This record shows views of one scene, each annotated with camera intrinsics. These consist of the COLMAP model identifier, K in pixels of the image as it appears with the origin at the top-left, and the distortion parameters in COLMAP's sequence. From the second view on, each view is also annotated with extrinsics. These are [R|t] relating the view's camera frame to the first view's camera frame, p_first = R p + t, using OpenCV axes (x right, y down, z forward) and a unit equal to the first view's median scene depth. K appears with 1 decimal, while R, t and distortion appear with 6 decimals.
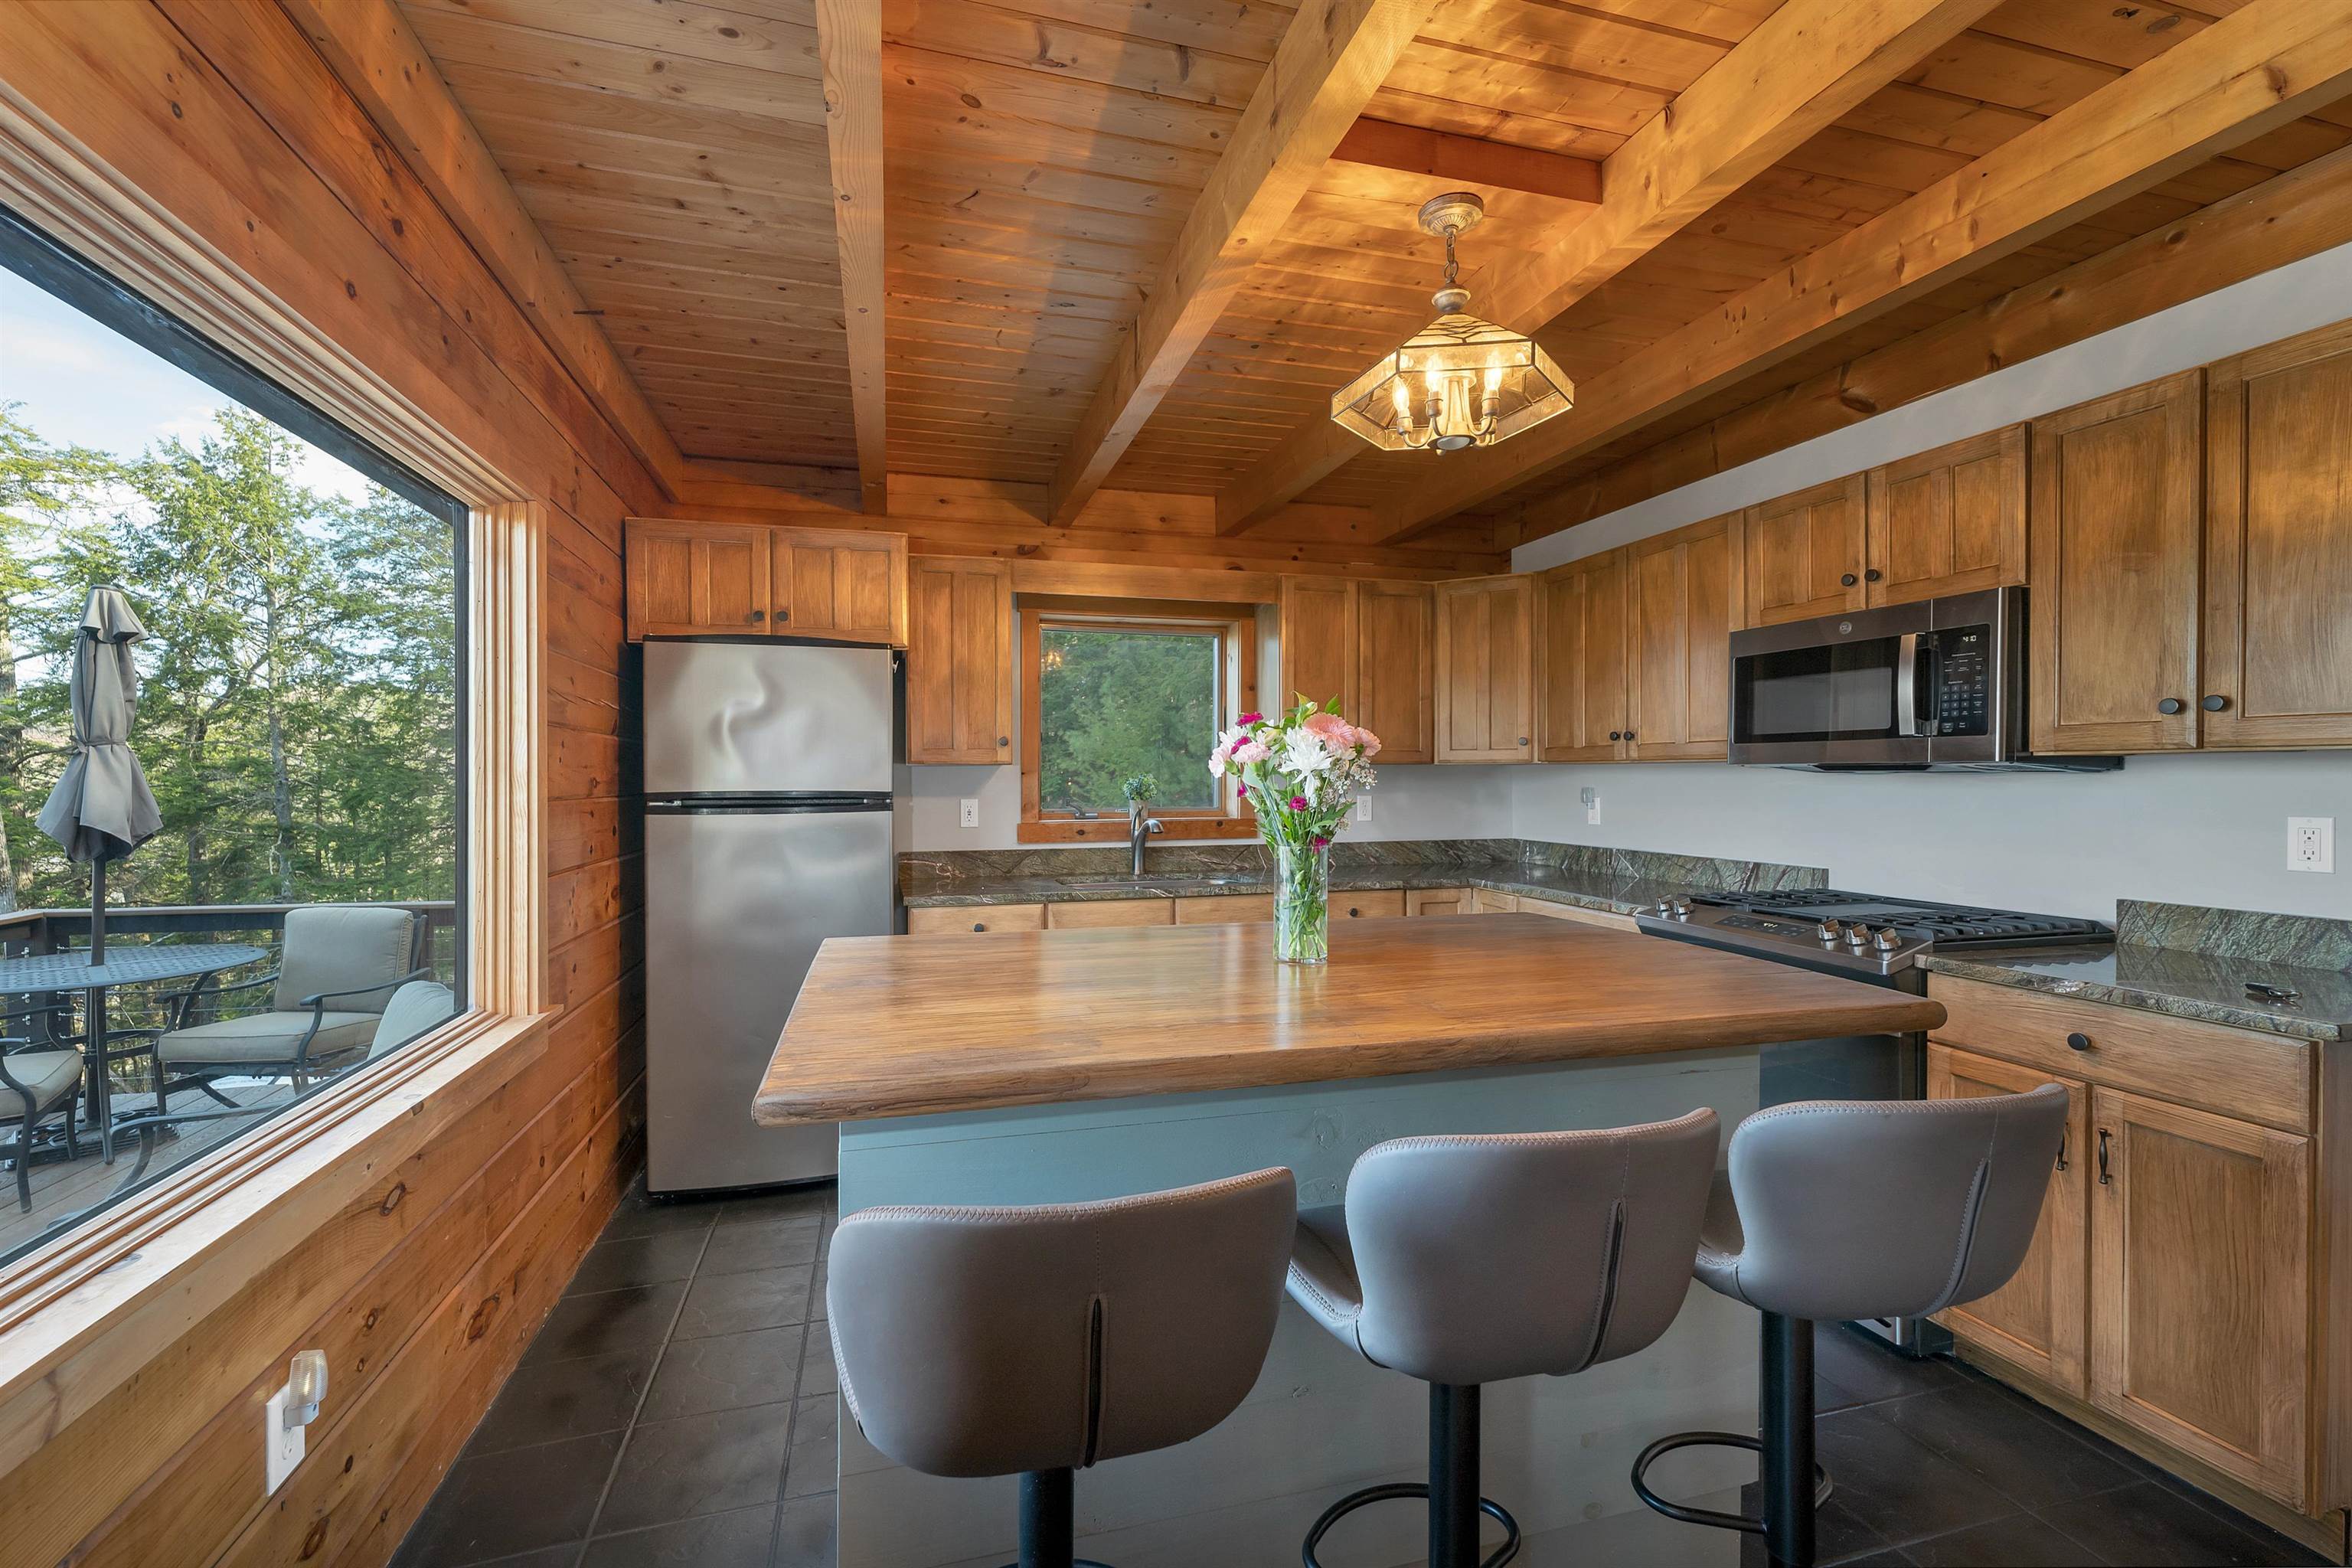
lens RADIAL K [[976.4, 0, 1162.6], [0, 976.4, 789.0], [0, 0, 1]] dist [0.001634, 0.000273]
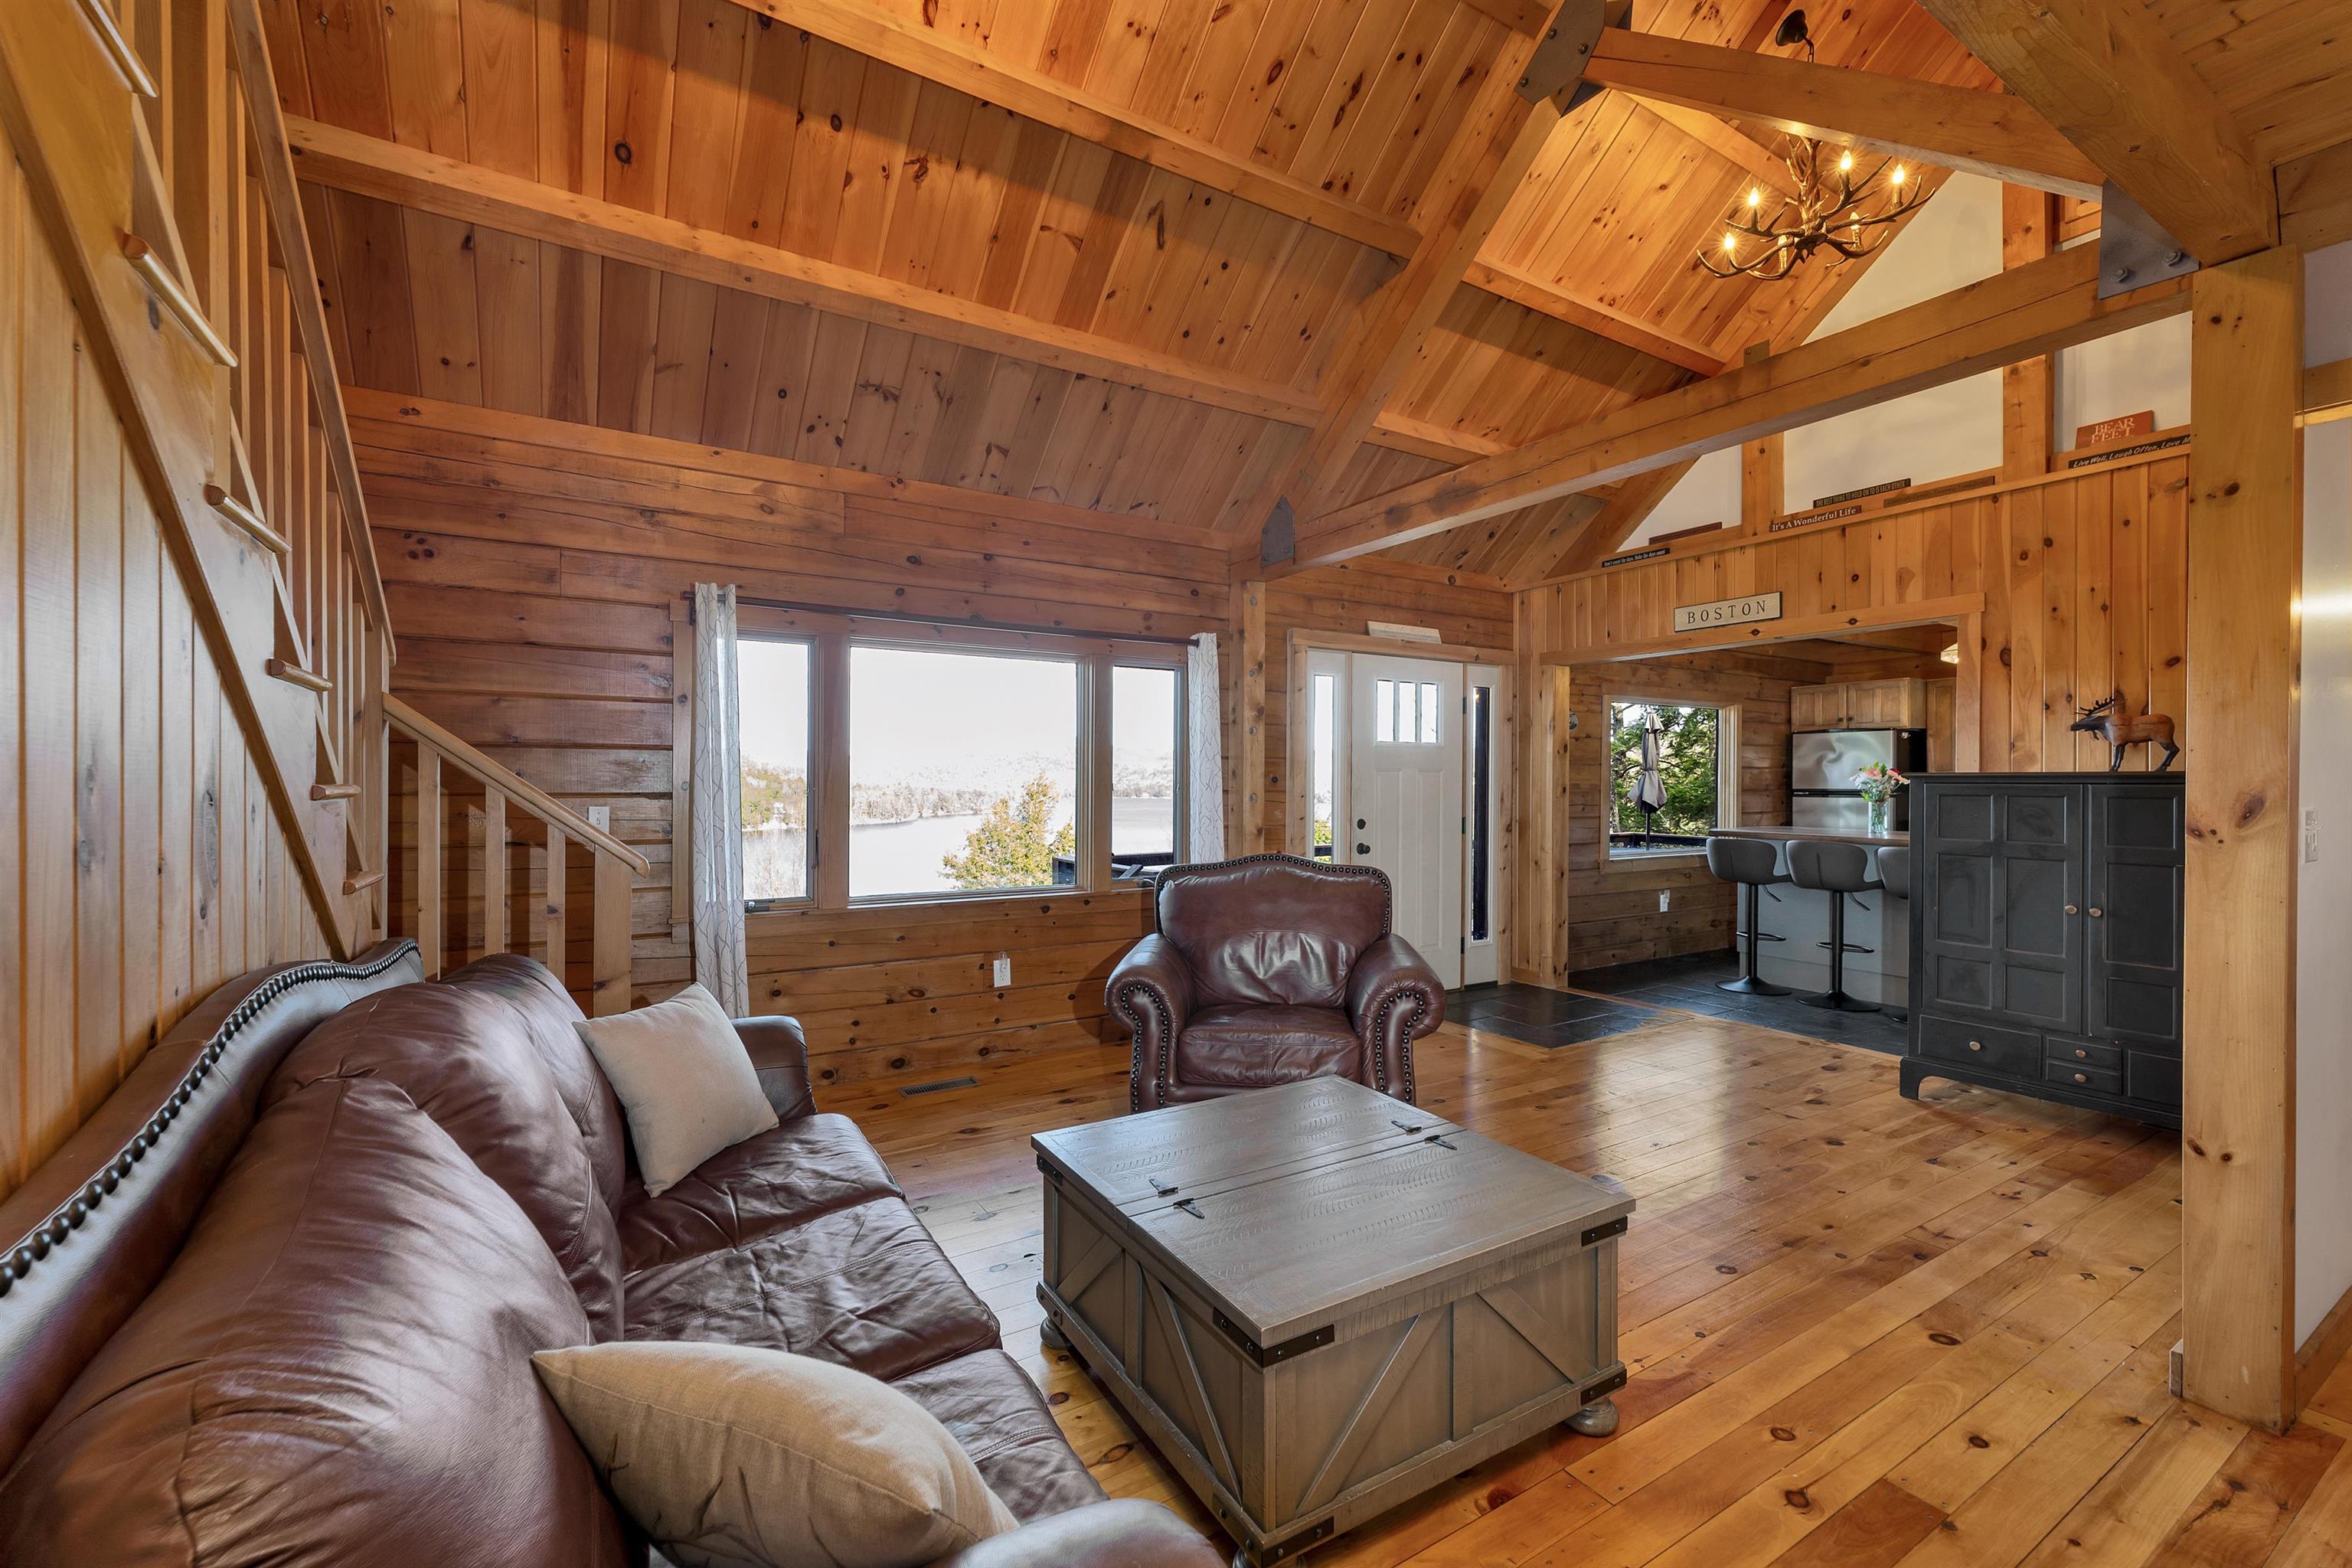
lens RADIAL K [[976.4, 0, 1169.4], [0, 976.4, 783.5], [0, 0, 1]] dist [0.001634, 0.000273]
pose [[0.269757, 0.004070, -0.962920, 1.475568], [-0.013690, 0.999906, 0.000392, 0.009652], [0.962831, 0.013077, 0.269787, -1.281790]]
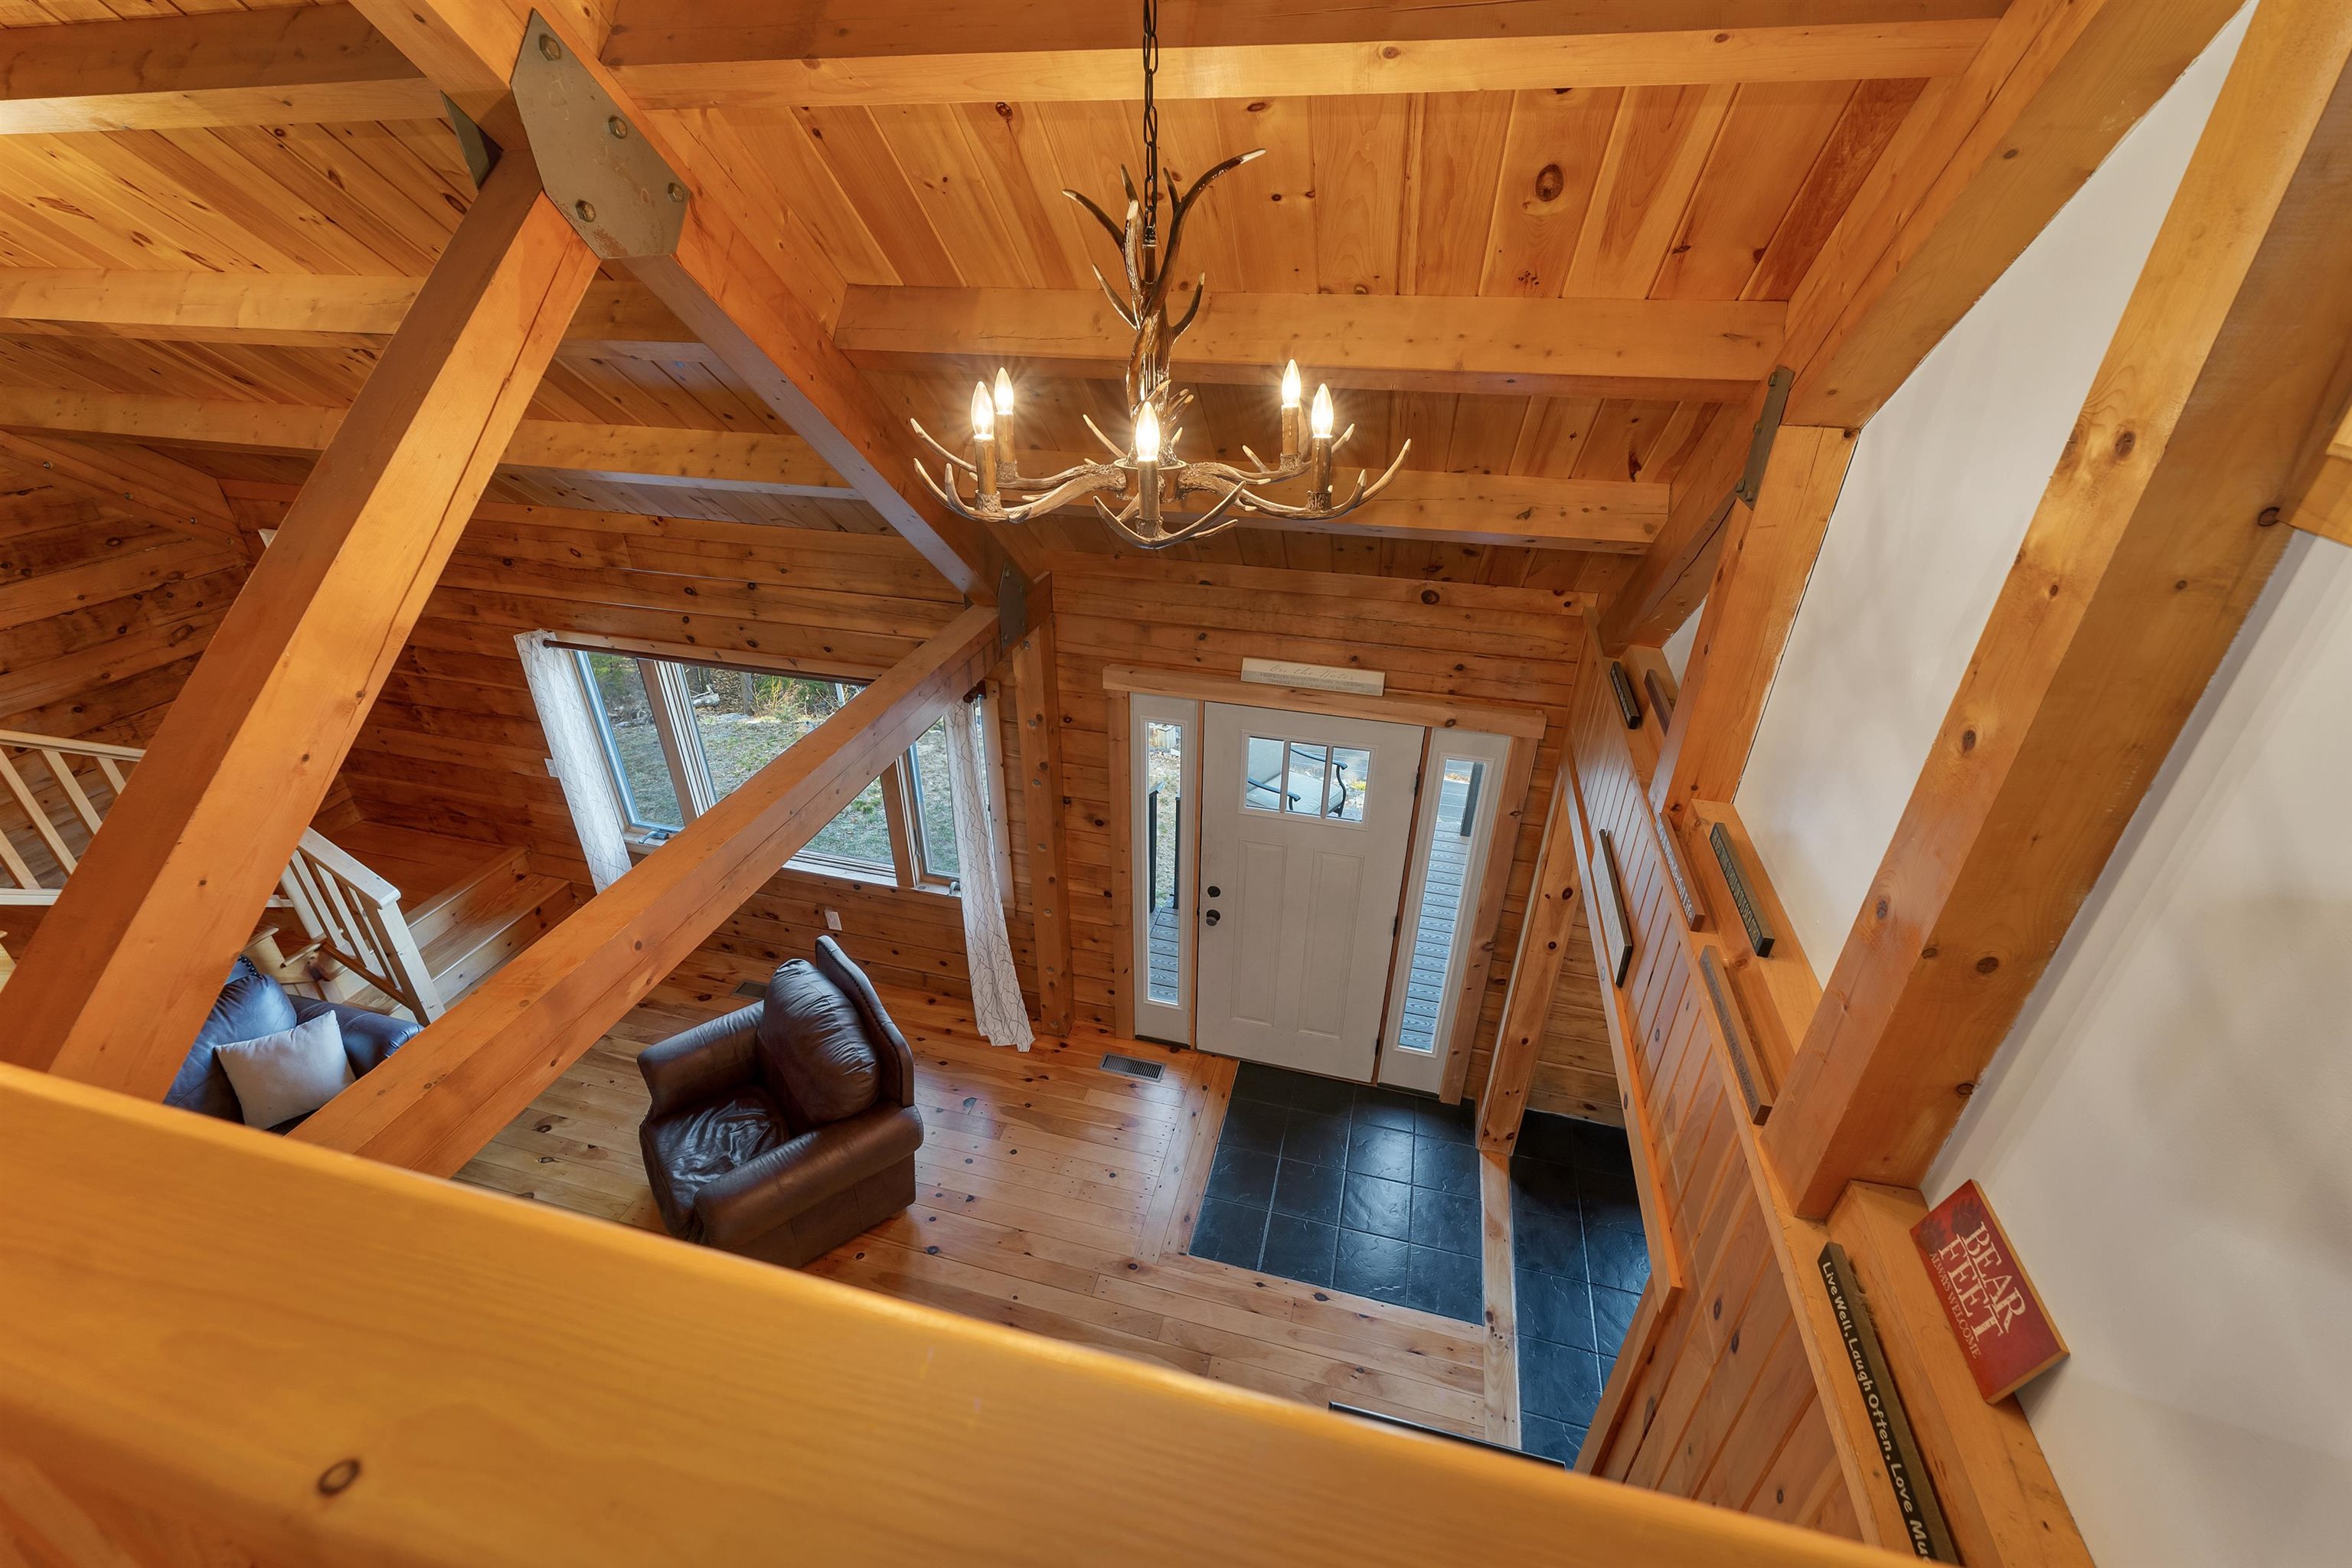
lens RADIAL K [[976.4, 0, 1153.5], [0, 976.4, 788.2], [0, 0, 1]] dist [0.001634, 0.000273]
pose [[-0.512929, 0.430138, -0.742890, 0.936906], [-0.011337, 0.861934, 0.506893, -0.769837], [0.858356, 0.268422, -0.437234, 0.017109]]
